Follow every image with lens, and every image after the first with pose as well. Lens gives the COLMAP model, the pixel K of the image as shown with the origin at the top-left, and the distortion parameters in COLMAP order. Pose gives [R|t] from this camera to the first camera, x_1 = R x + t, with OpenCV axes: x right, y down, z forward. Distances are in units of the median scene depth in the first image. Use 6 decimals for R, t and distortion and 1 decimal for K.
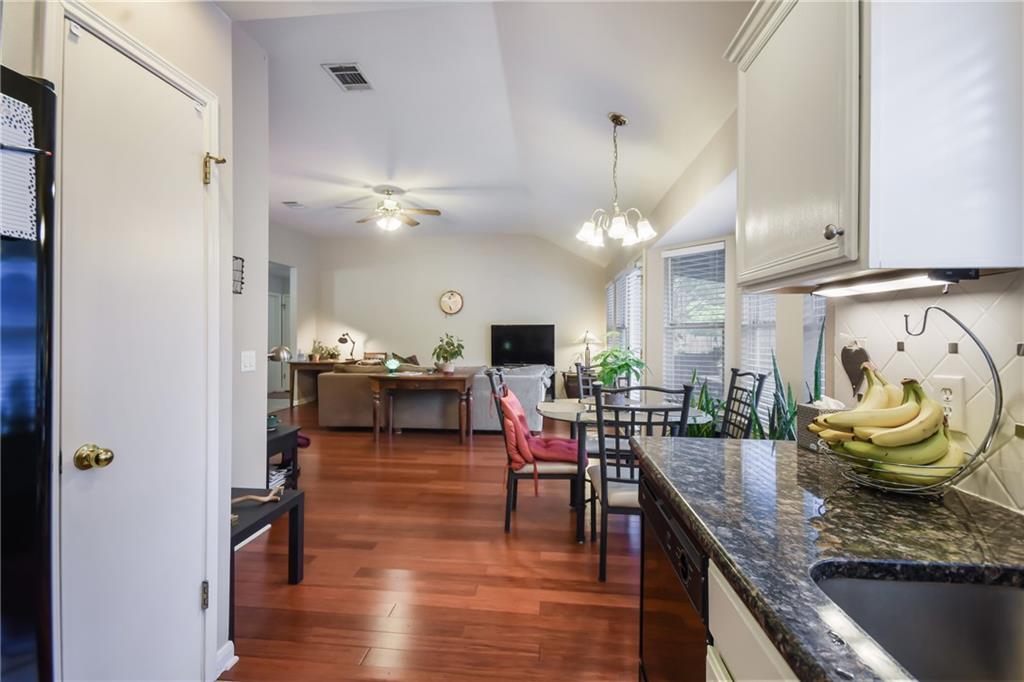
lens RADIAL K [[446.9, 0, 508.9], [0, 446.9, 335.3], [0, 0, 1]] dist [0.013618, -0.007972]
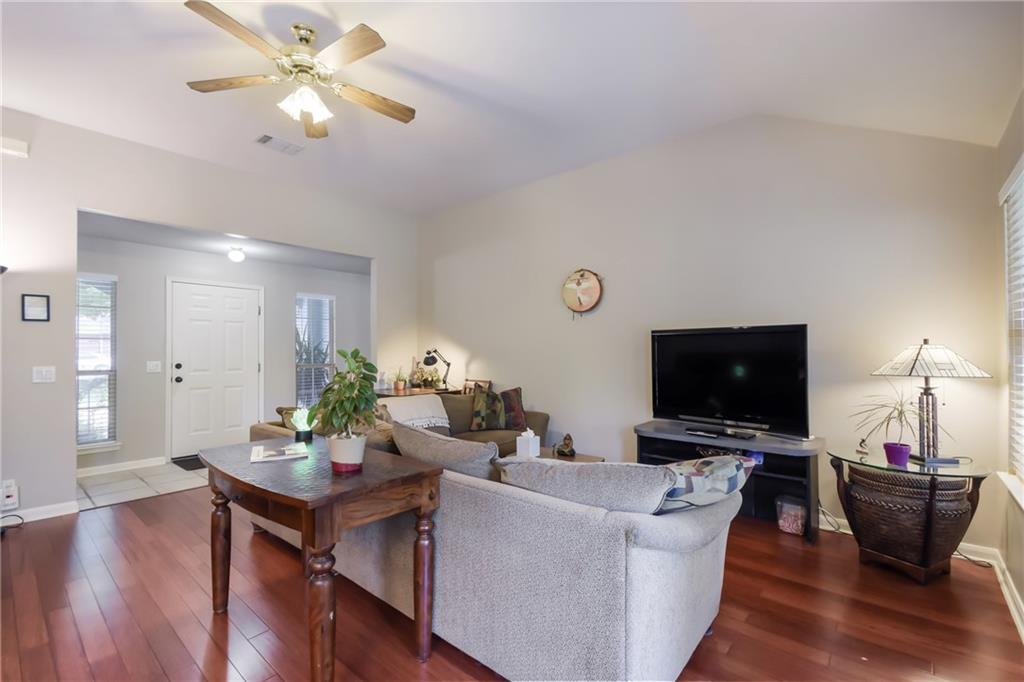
lens RADIAL K [[446.9, 0, 512.6], [0, 446.9, 344.2], [0, 0, 1]] dist [0.013618, -0.007972]
pose [[0.819817, -0.011546, -0.572508, 0.838500], [0.002360, 0.999856, -0.016785, -0.009867], [0.572620, 0.012410, 0.819727, 3.990303]]
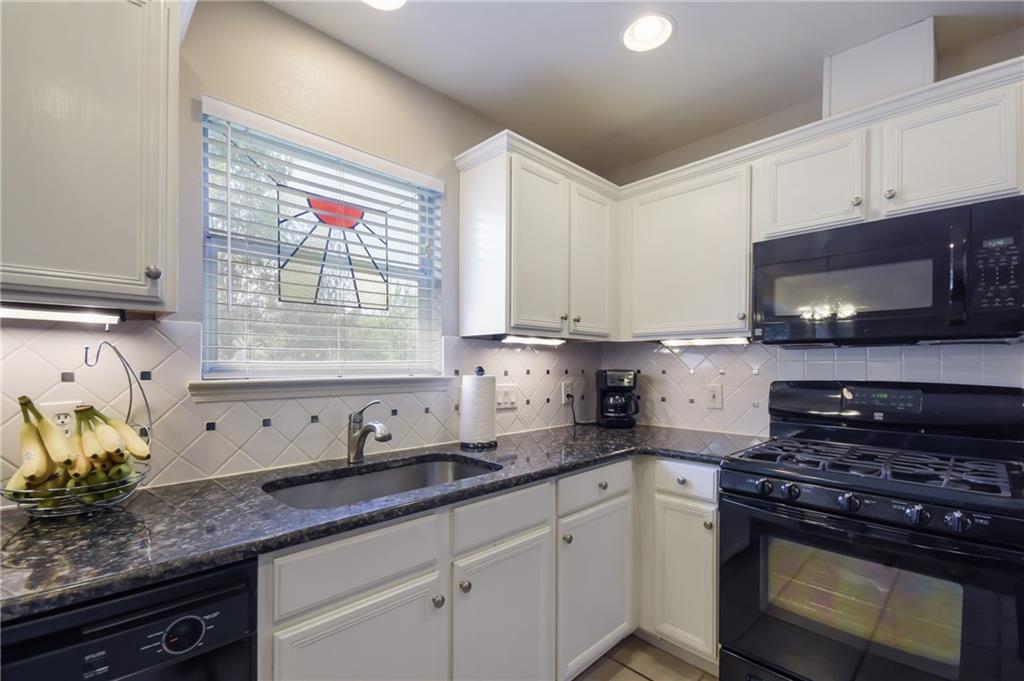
lens RADIAL K [[446.9, 0, 507.4], [0, 446.9, 369.2], [0, 0, 1]] dist [0.013618, -0.007972]
pose [[-0.761730, -0.011521, 0.647792, -0.564556], [-0.006702, 0.999929, 0.009903, -0.009638], [-0.647859, 0.003202, -0.761753, 1.103454]]
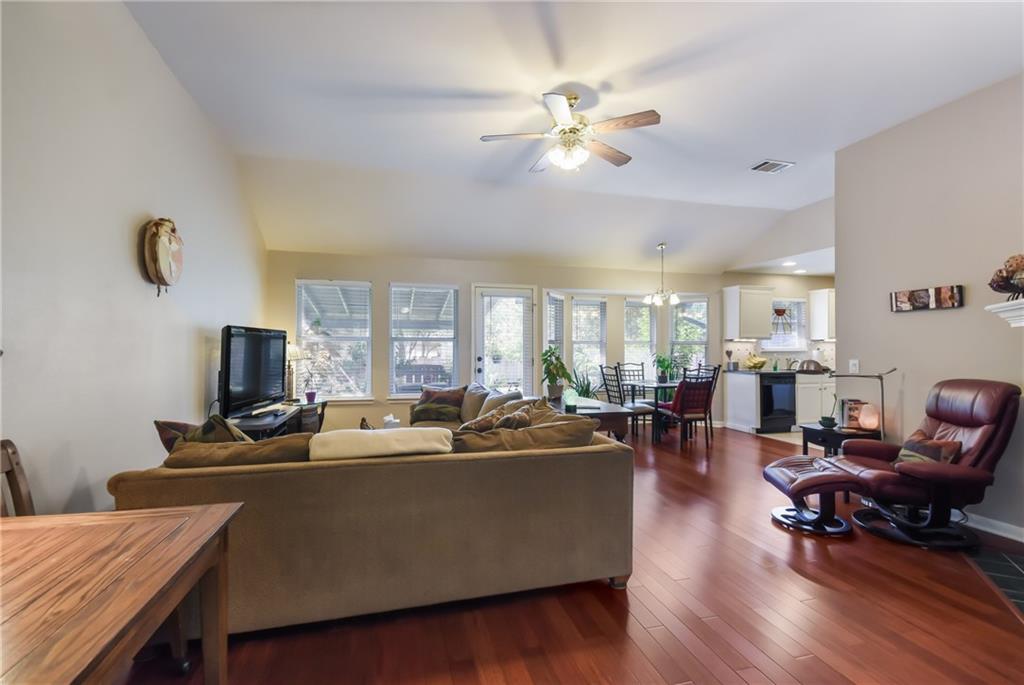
lens RADIAL K [[444.0, 0, 507.0], [0, 444.0, 341.6], [0, 0, 1]] dist [0.000674, 0.000670]
pose [[-0.345280, 0.006482, 0.938477, -4.071274], [-0.004053, 0.999957, -0.008398, -0.023841], [-0.938491, -0.006703, -0.345239, 6.660157]]
